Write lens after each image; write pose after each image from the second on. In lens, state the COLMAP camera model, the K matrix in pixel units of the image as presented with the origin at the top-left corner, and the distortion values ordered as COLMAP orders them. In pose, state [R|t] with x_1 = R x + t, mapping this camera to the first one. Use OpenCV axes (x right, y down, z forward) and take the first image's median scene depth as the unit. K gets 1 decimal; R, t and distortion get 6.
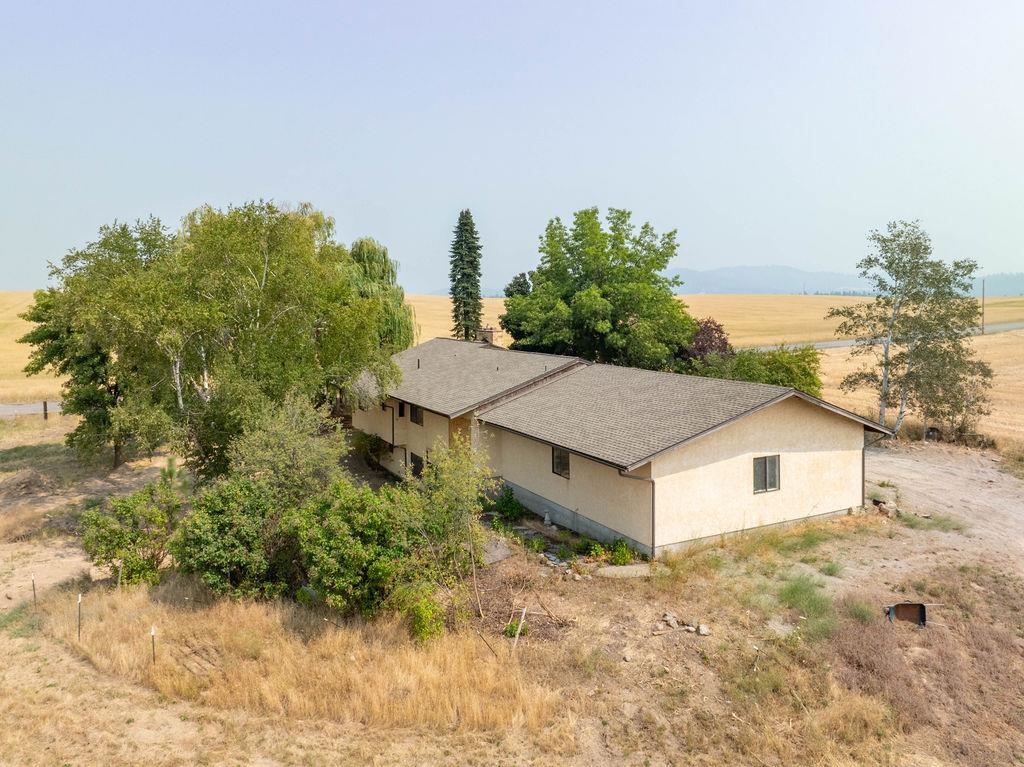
lens RADIAL K [[746.2, 0, 506.1], [0, 746.2, 323.6], [0, 0, 1]] dist [-0.004766, -0.001924]
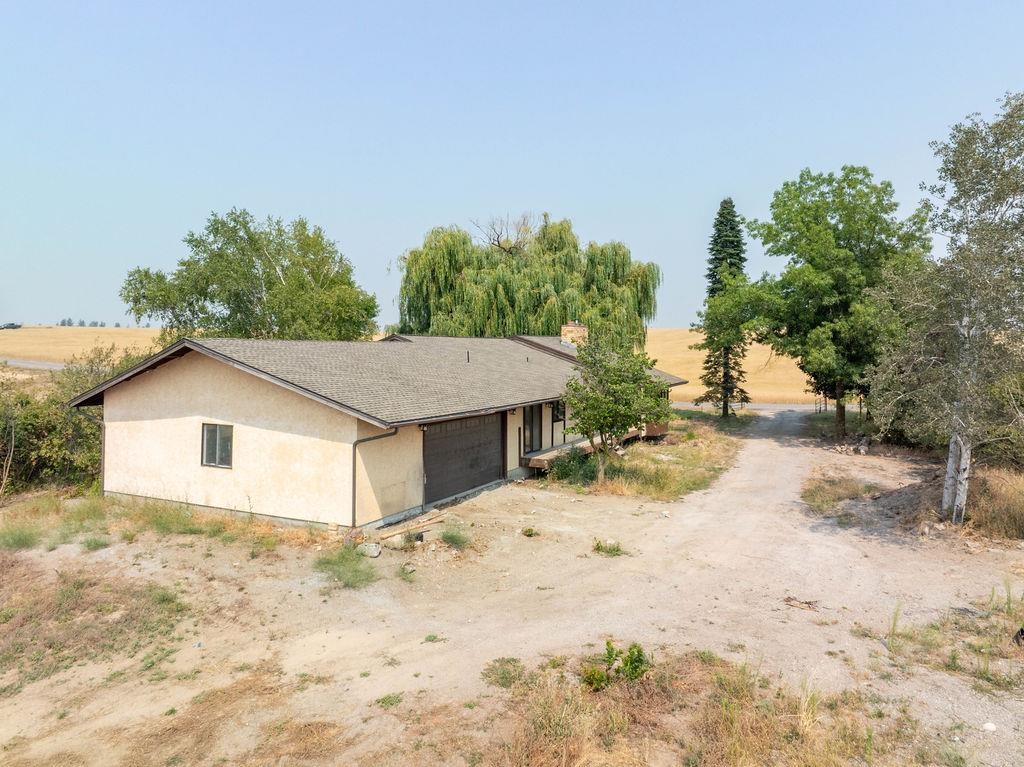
lens RADIAL K [[746.2, 0, 506.1], [0, 746.2, 323.6], [0, 0, 1]] dist [-0.004766, -0.001924]
pose [[0.601208, -0.009363, -0.799038, 0.793291], [-0.035320, 0.998643, -0.038277, 0.056262], [0.798311, 0.051234, 0.600062, 0.491851]]
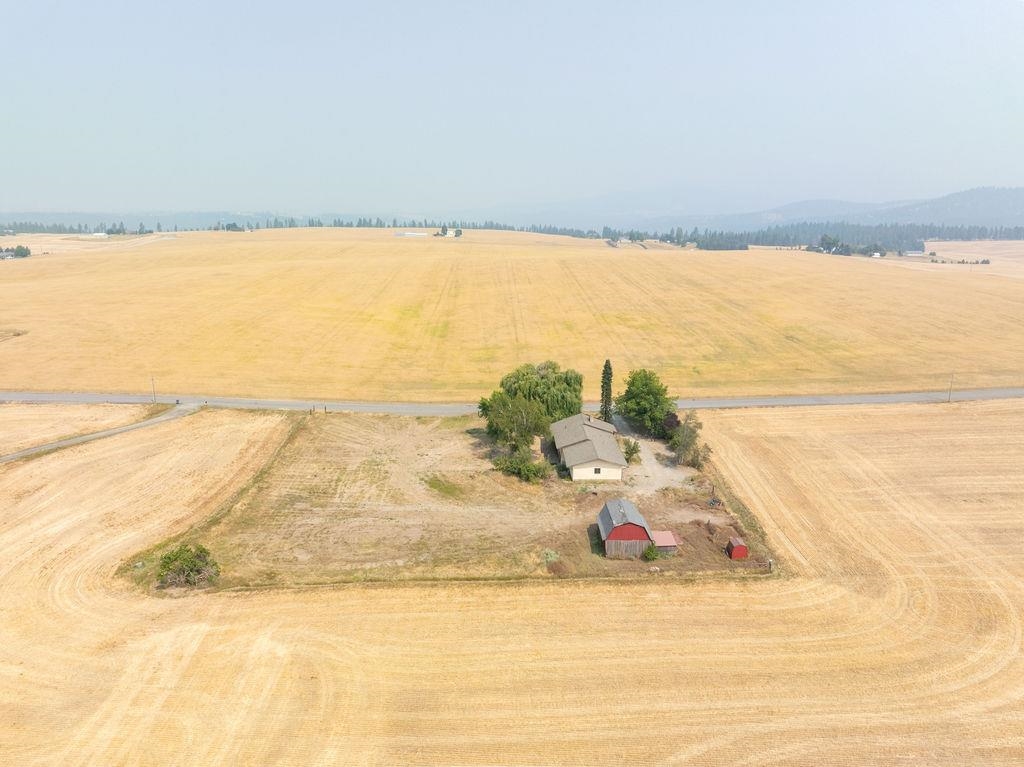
lens RADIAL K [[718.8, 0, 512.0], [0, 718.8, 383.5], [0, 0, 1]] dist [-0.028674, 0.007463]
pose [[0.893028, 0.115371, -0.434961, 1.378740], [-0.021596, 0.976450, 0.214659, -1.076893], [0.449483, -0.182303, 0.874489, -2.652945]]
